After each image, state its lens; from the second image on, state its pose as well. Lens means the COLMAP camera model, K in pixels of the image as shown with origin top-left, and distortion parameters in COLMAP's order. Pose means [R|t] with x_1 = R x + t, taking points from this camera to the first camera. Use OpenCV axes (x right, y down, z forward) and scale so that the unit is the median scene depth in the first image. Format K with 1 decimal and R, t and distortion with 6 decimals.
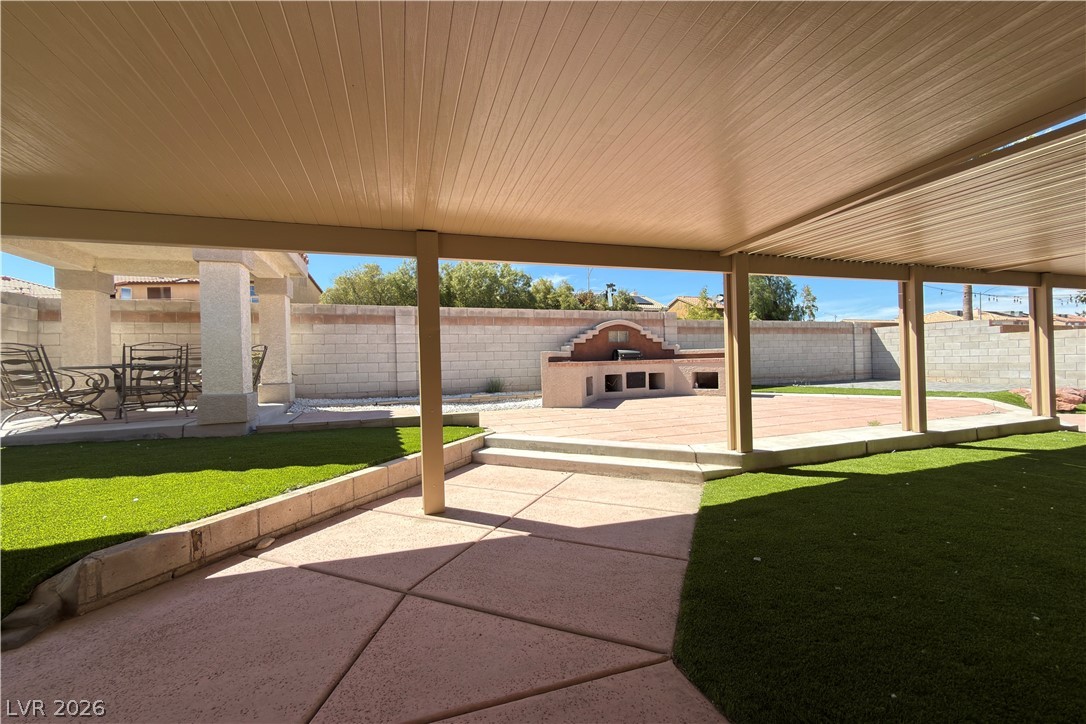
lens RADIAL K [[433.8, 0, 543.0], [0, 433.8, 362.0], [0, 0, 1]] dist [-0.000986, -0.000108]
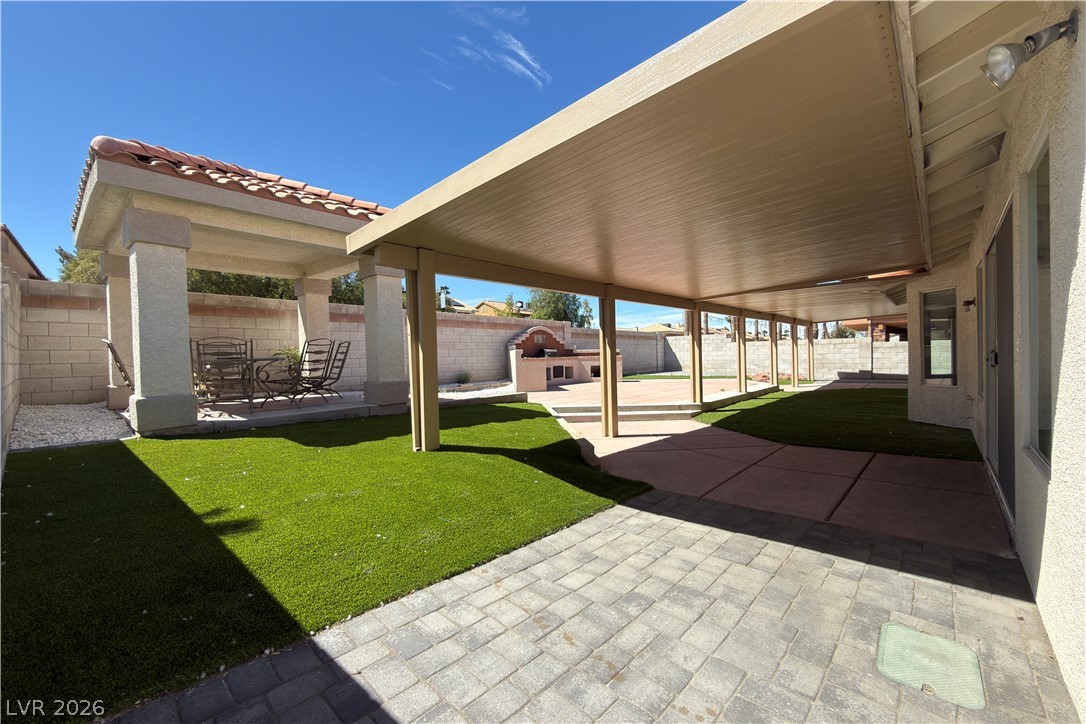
lens RADIAL K [[433.8, 0, 543.0], [0, 433.8, 362.0], [0, 0, 1]] dist [-0.000986, -0.000108]
pose [[0.877366, -0.001200, 0.479821, -0.434100], [0.000427, 0.999998, 0.001720, 0.007850], [-0.479822, -0.001304, 0.877365, -0.146495]]
